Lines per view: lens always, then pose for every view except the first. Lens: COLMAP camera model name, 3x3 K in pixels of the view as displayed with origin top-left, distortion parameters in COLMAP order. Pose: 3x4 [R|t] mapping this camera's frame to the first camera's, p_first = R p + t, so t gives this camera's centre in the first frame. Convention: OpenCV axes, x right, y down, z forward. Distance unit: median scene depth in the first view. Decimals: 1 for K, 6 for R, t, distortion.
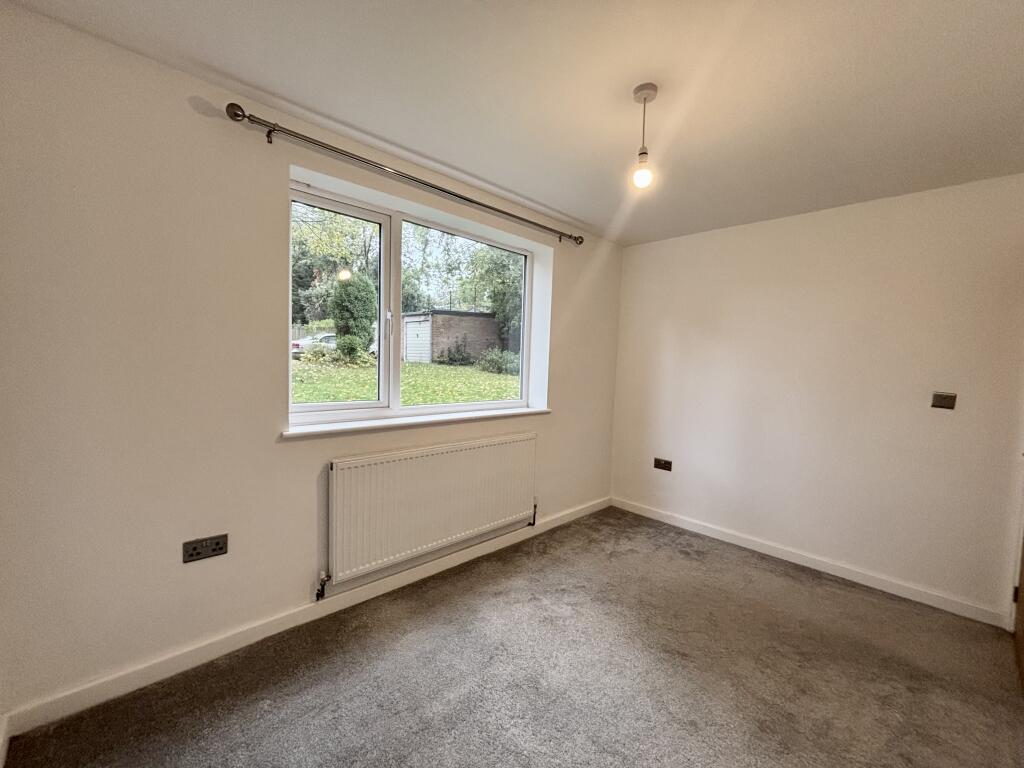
lens RADIAL K [[410.2, 0, 513.4], [0, 410.2, 382.2], [0, 0, 1]] dist [-0.001148, -0.000240]
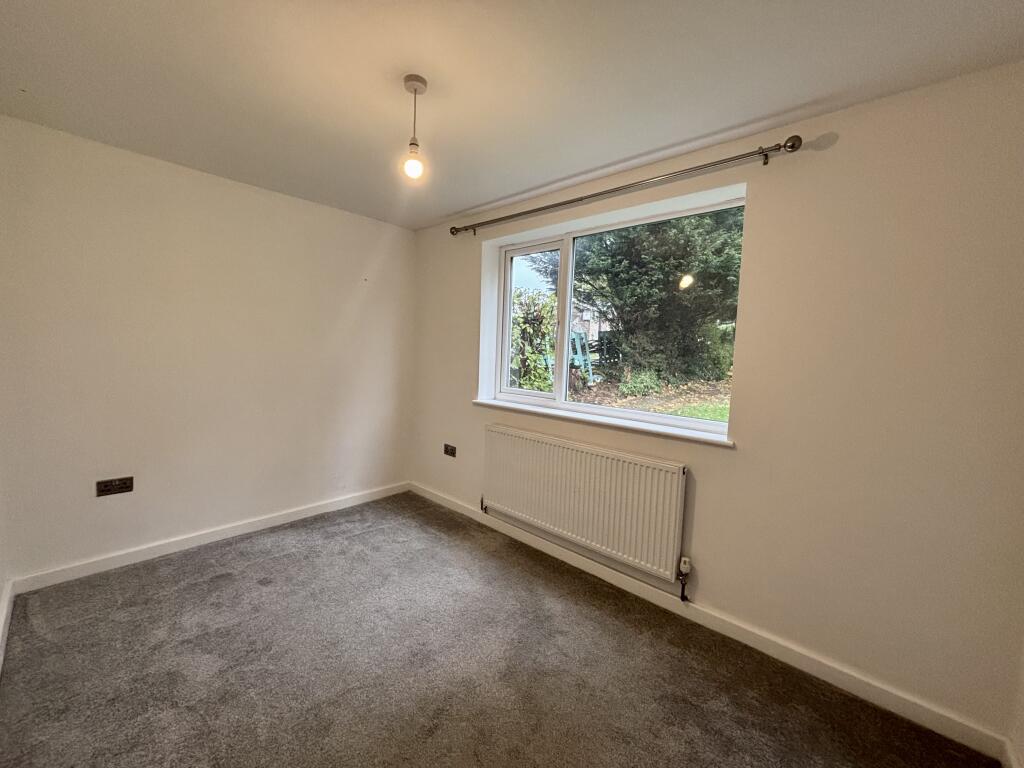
lens RADIAL K [[410.2, 0, 513.4], [0, 410.2, 382.2], [0, 0, 1]] dist [-0.001148, -0.000240]
pose [[0.071487, 0.046776, -0.996344, 0.935211], [-0.088817, 0.995230, 0.040352, -0.029120], [0.993479, 0.085607, 0.075300, 0.837620]]
